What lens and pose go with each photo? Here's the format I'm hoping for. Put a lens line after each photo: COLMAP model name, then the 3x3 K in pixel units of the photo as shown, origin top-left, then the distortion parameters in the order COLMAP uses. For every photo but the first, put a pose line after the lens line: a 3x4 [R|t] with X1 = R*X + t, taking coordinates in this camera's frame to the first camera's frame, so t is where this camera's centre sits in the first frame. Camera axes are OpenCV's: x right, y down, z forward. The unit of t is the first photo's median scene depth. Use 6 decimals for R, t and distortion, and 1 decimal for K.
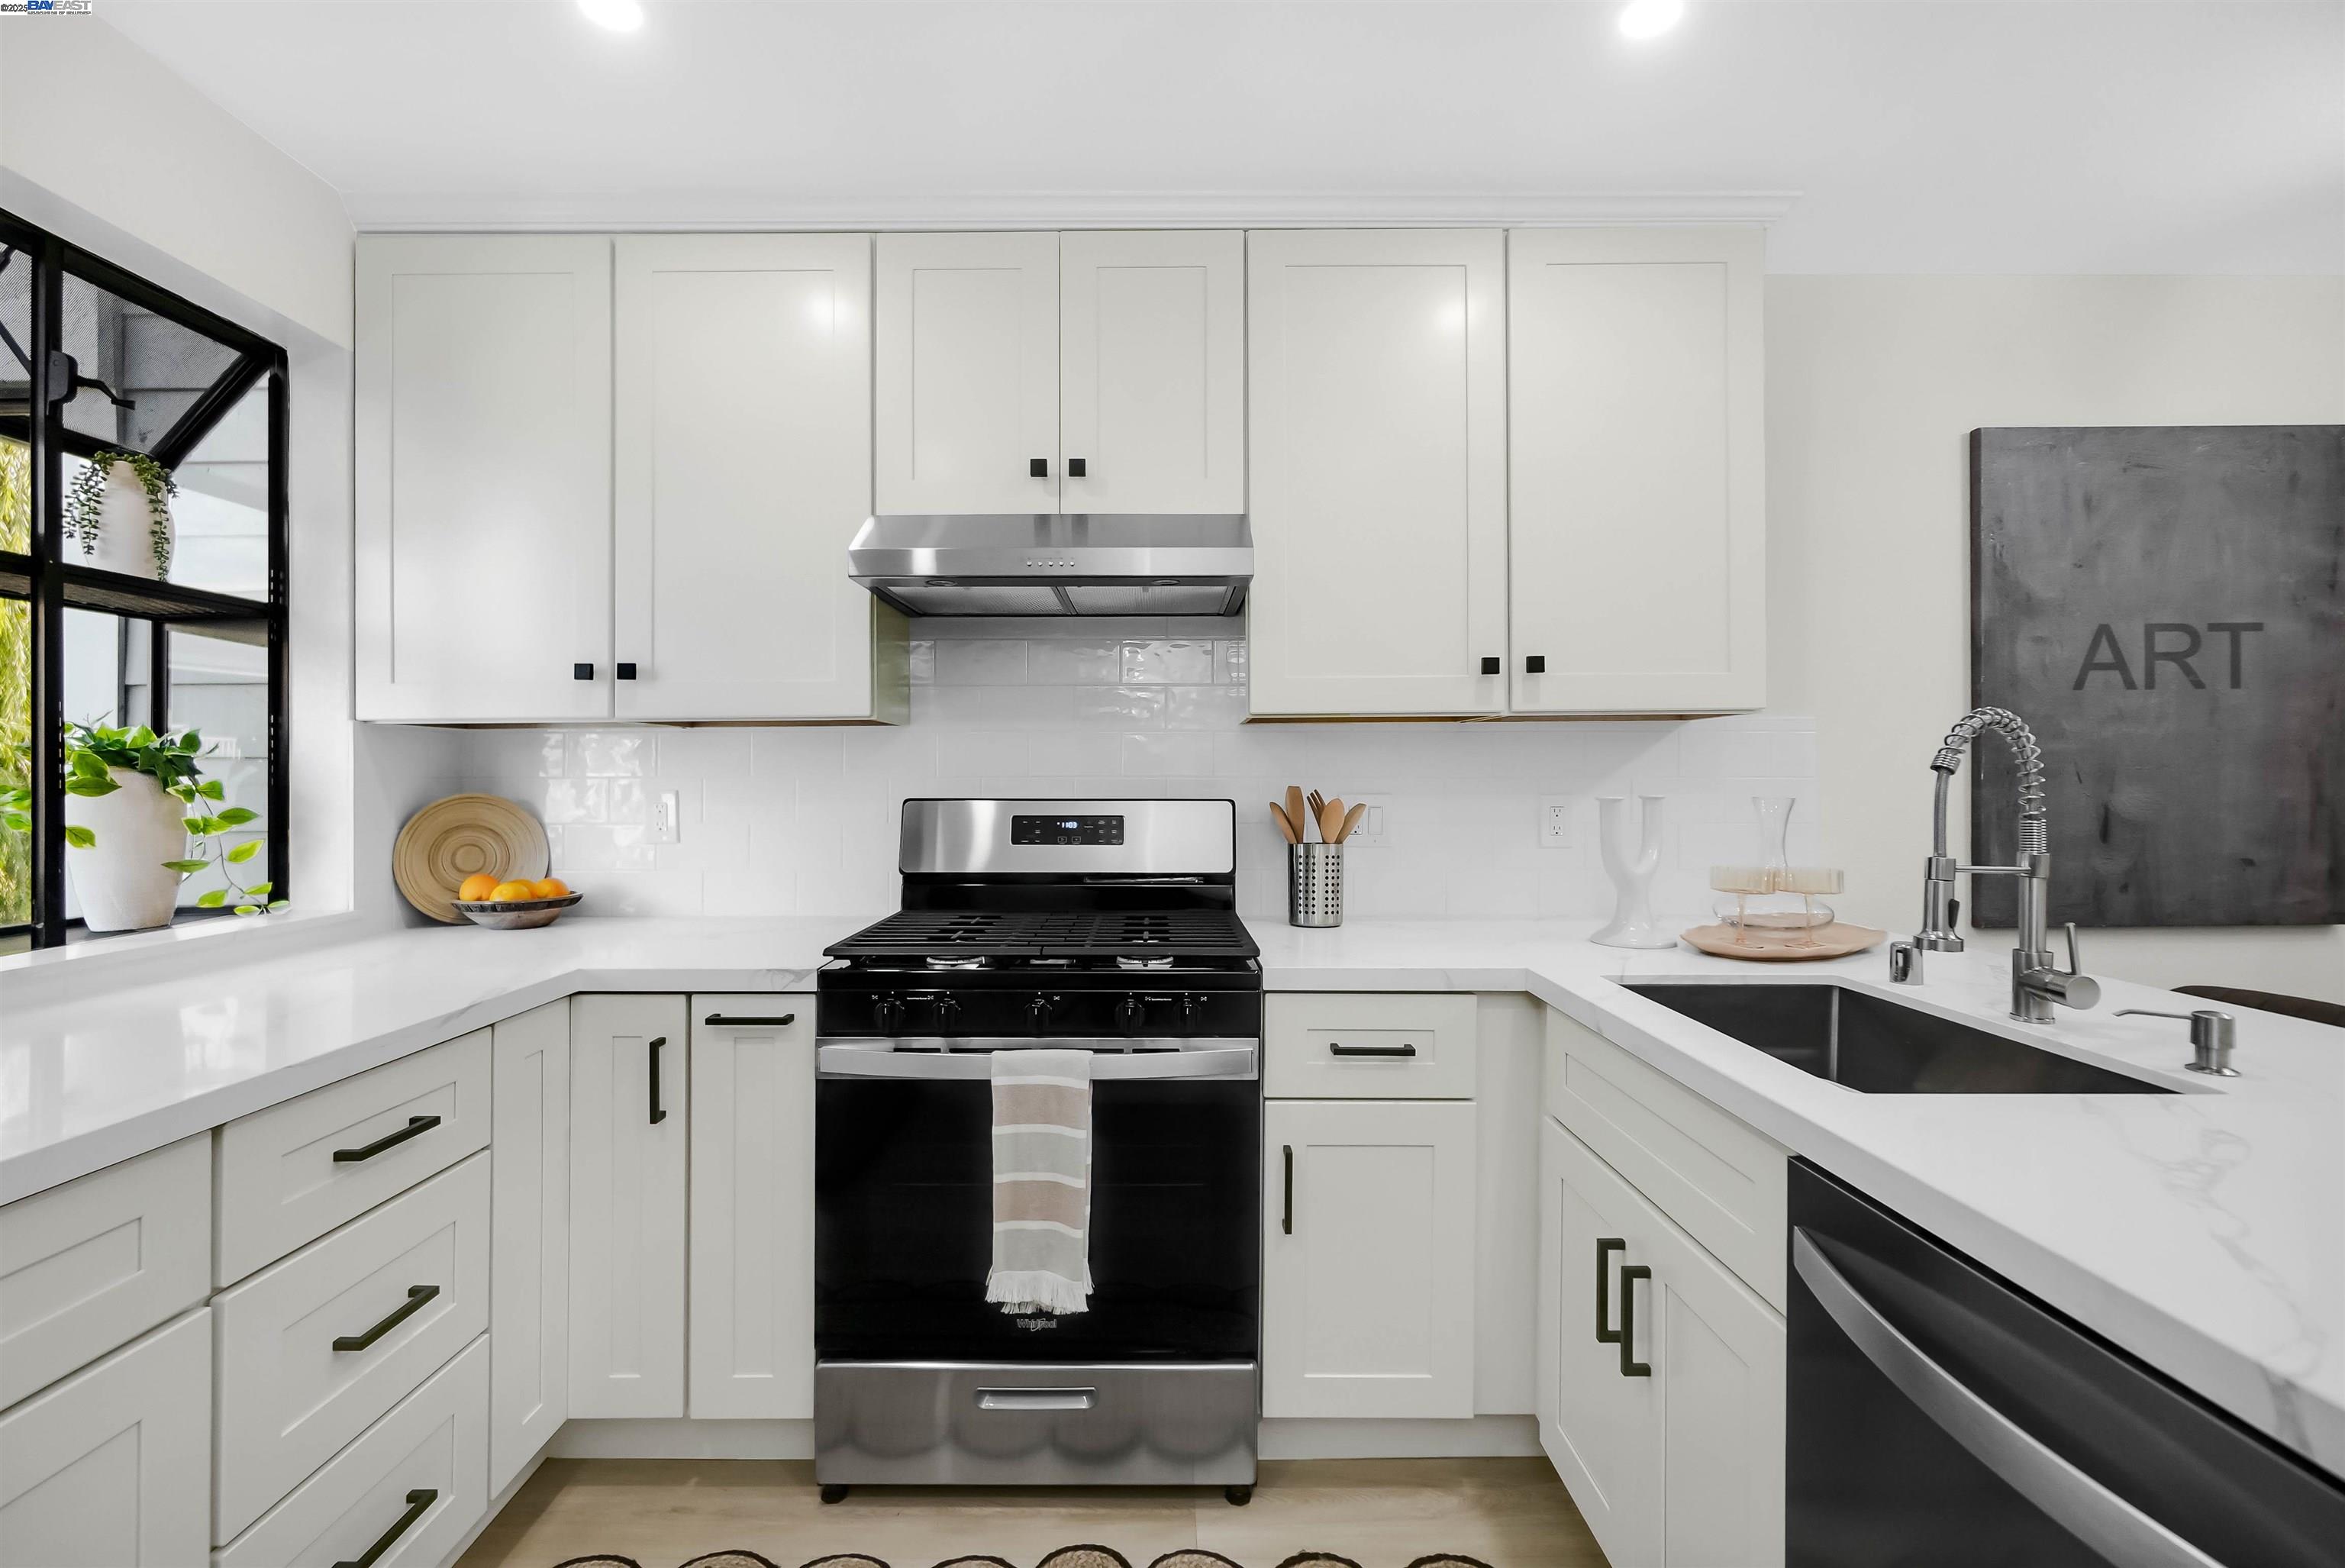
lens RADIAL K [[1018.2, 0, 1172.5], [0, 1018.2, 784.0], [0, 0, 1]] dist [-0.002582, -0.000209]
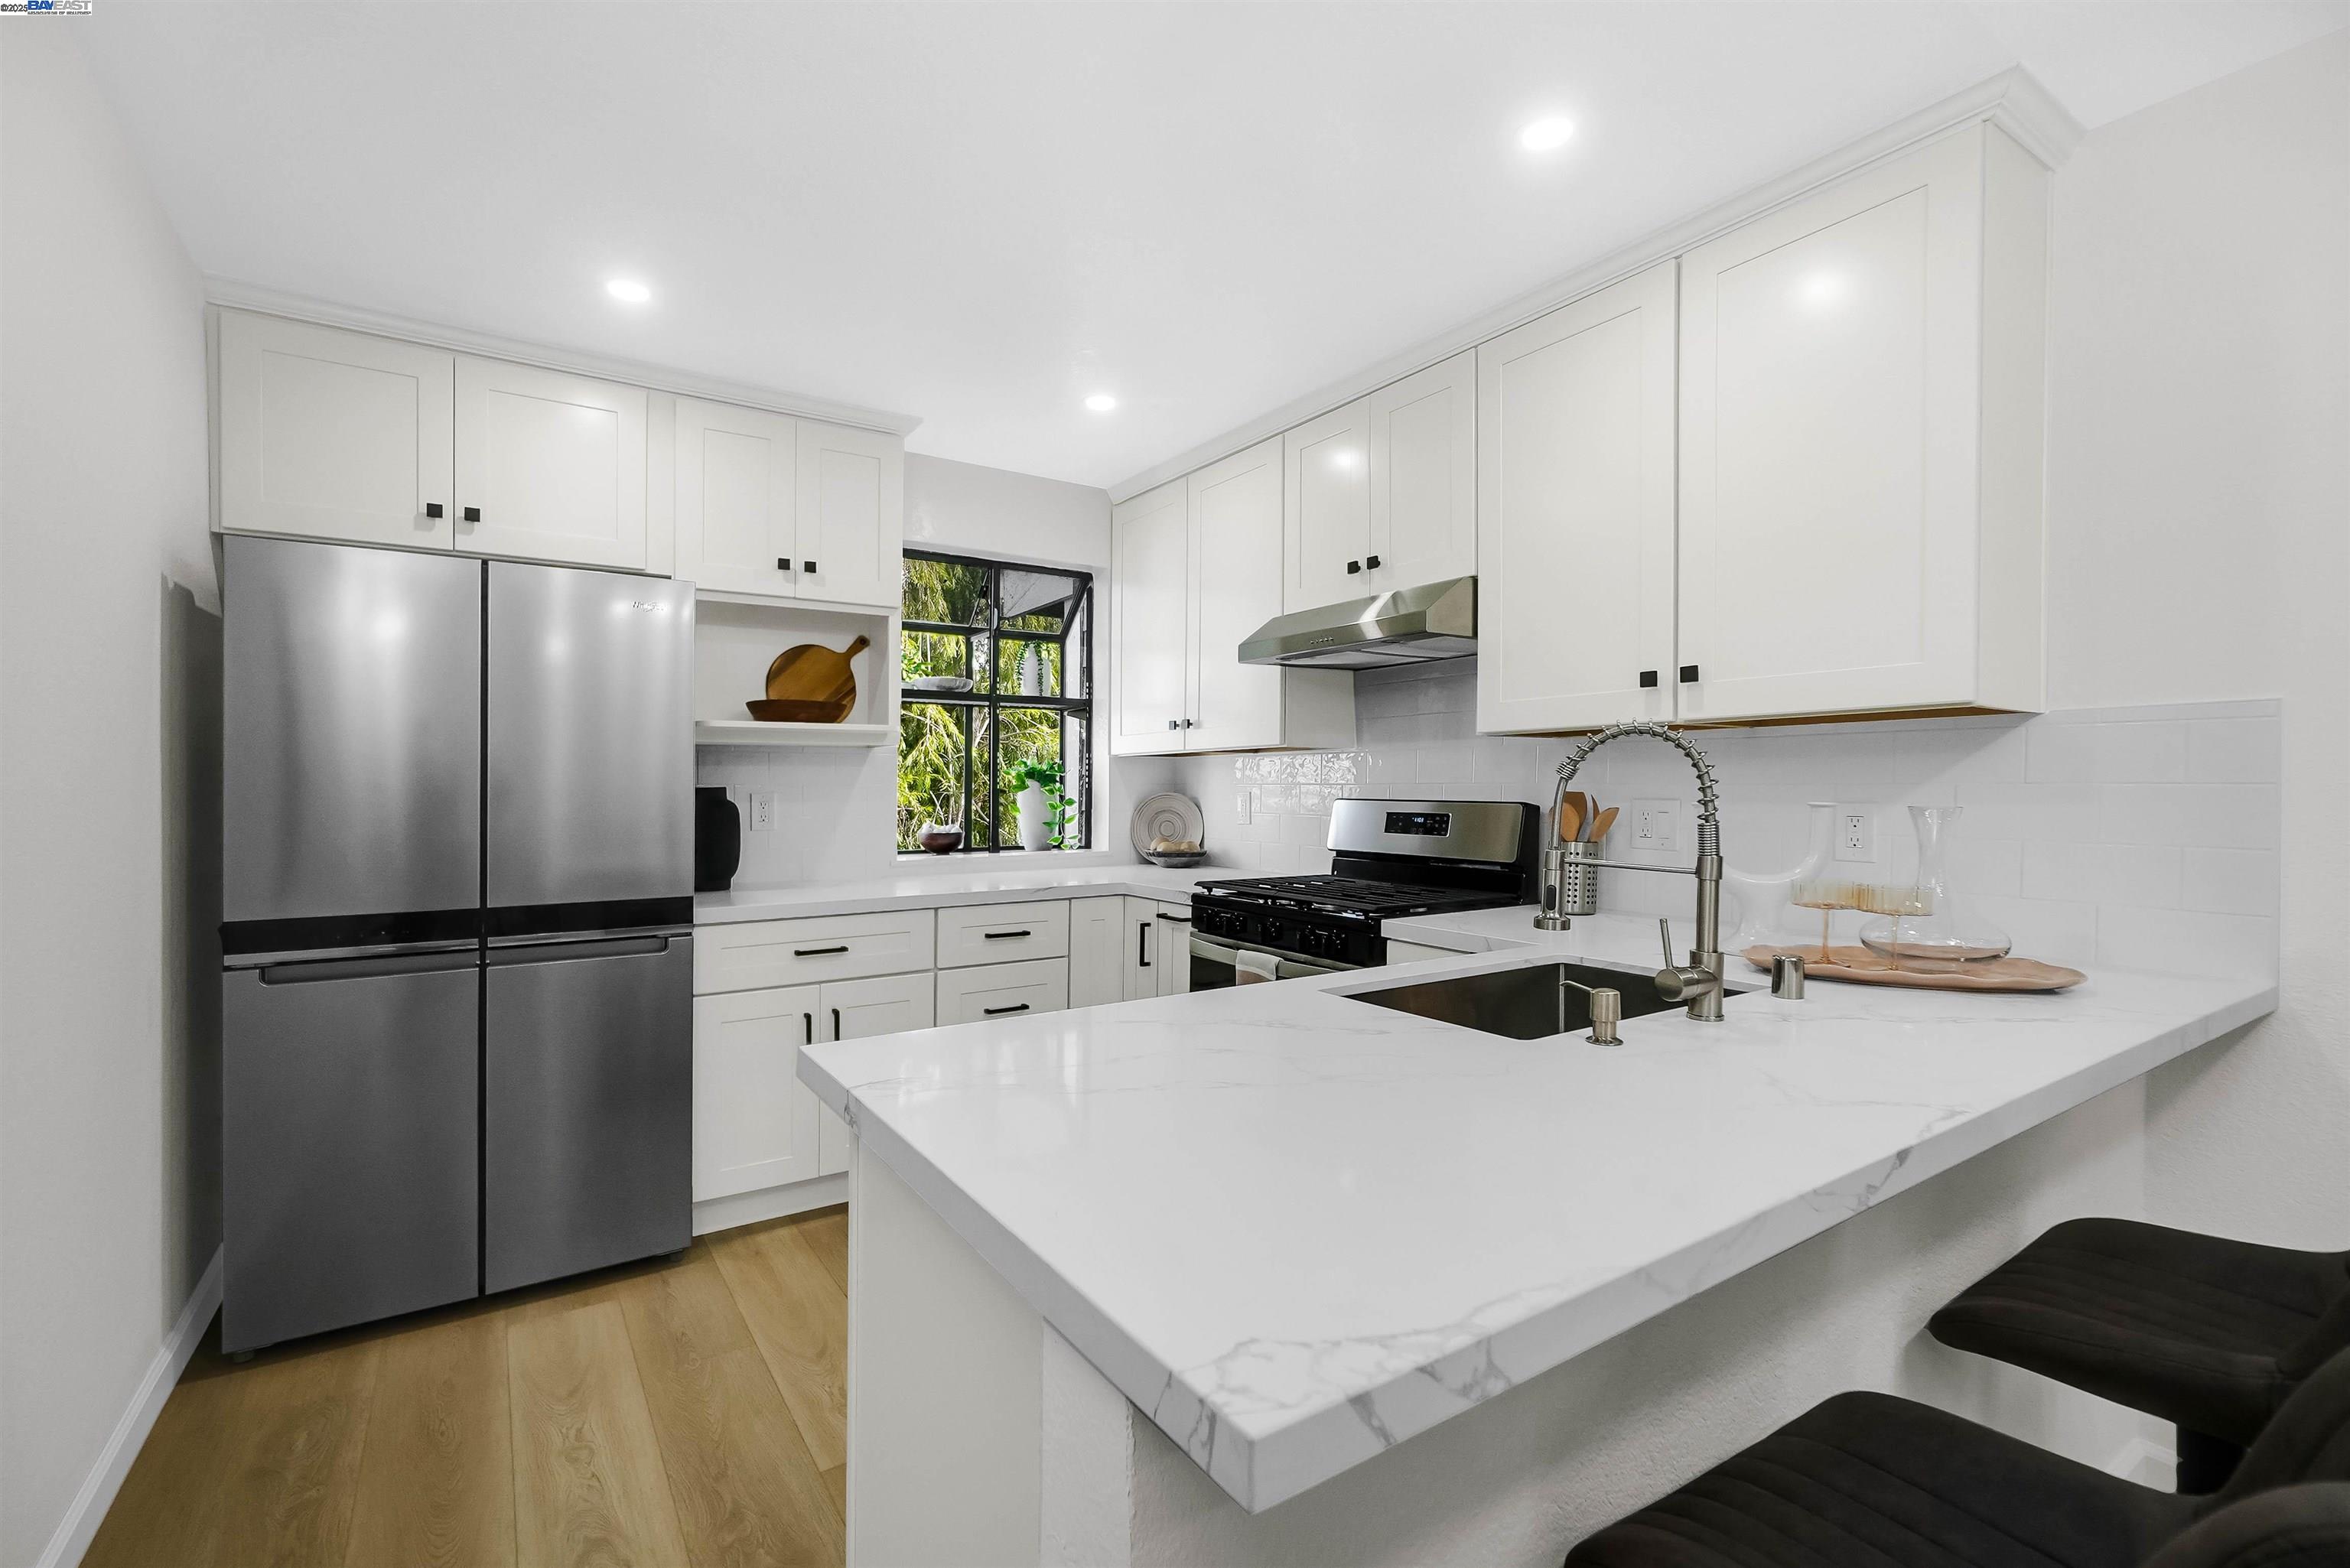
lens RADIAL K [[1045.3, 0, 1175.0], [0, 1045.3, 784.0], [0, 0, 1]] dist [0.001211, 0.000062]
pose [[0.551728, -0.000335, -0.834024, 0.952231], [-0.007795, 0.999954, -0.005558, 0.004160], [0.833987, 0.009567, 0.551701, -0.018779]]
